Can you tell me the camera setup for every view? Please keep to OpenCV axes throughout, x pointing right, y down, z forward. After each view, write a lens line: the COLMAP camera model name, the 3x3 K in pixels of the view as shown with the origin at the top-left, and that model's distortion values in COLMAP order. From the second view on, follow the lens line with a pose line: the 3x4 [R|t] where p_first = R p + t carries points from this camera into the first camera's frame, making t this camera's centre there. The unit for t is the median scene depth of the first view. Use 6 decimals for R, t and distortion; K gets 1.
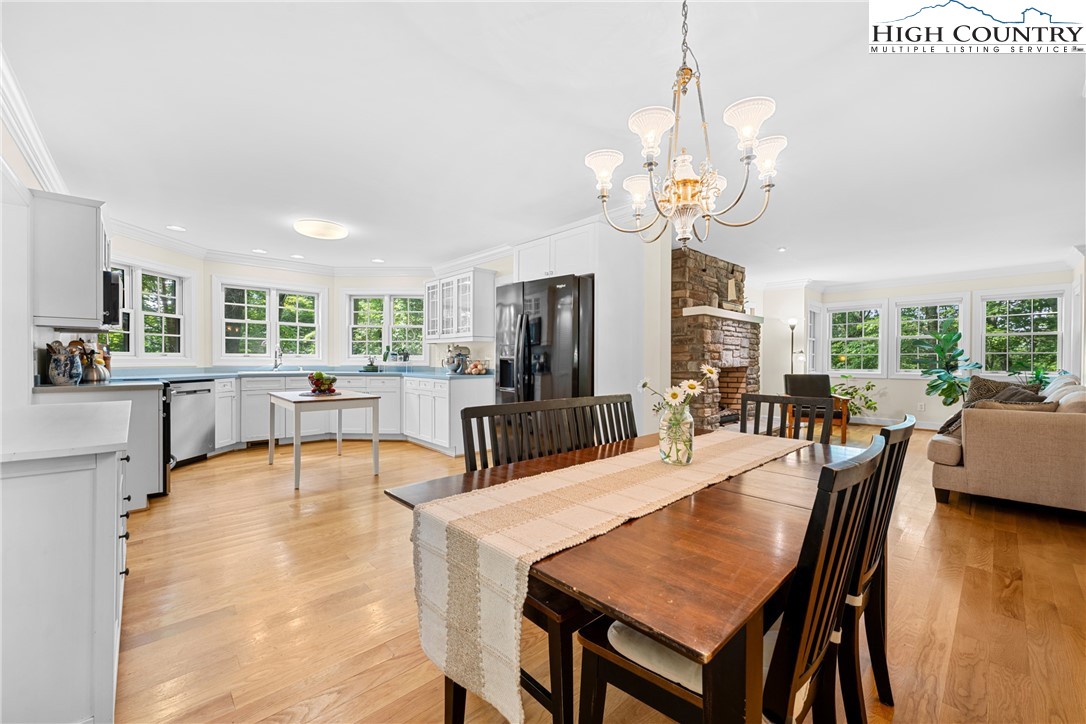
lens RADIAL K [[435.8, 0, 533.9], [0, 435.8, 364.4], [0, 0, 1]] dist [-0.000524, 0.000118]
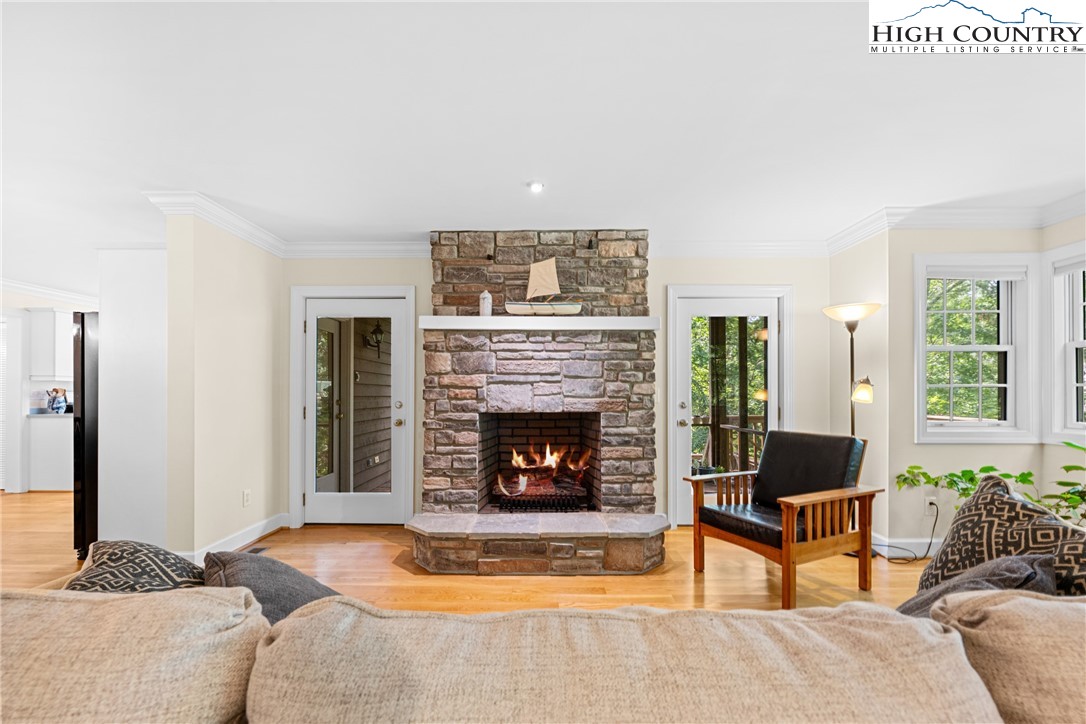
lens RADIAL K [[435.8, 0, 534.5], [0, 435.8, 393.5], [0, 0, 1]] dist [-0.000524, 0.000118]
pose [[0.723123, -0.006820, -0.690686, 0.905972], [-0.005084, 0.999872, -0.015195, -0.010854], [0.690701, 0.014499, 0.722995, 0.616697]]
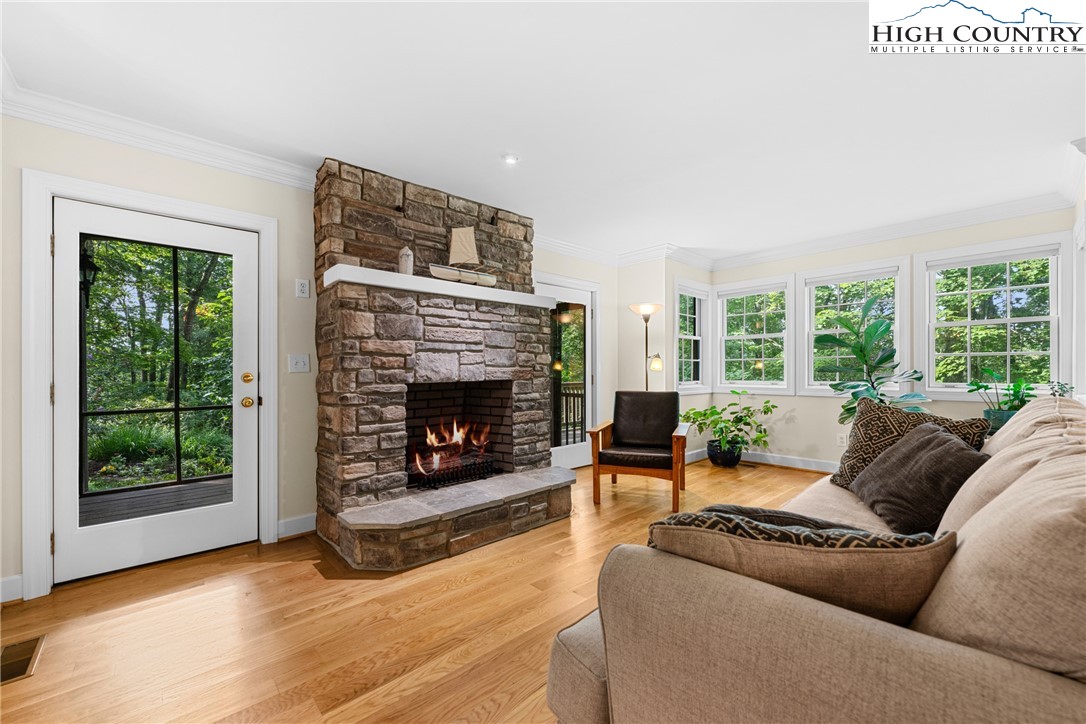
lens RADIAL K [[435.8, 0, 539.4], [0, 435.8, 370.9], [0, 0, 1]] dist [-0.000524, 0.000118]
pose [[0.999837, -0.008325, -0.016042, 0.601049], [0.008172, 0.999921, -0.009542, -0.001991], [0.016120, 0.009410, 0.999826, 0.464802]]
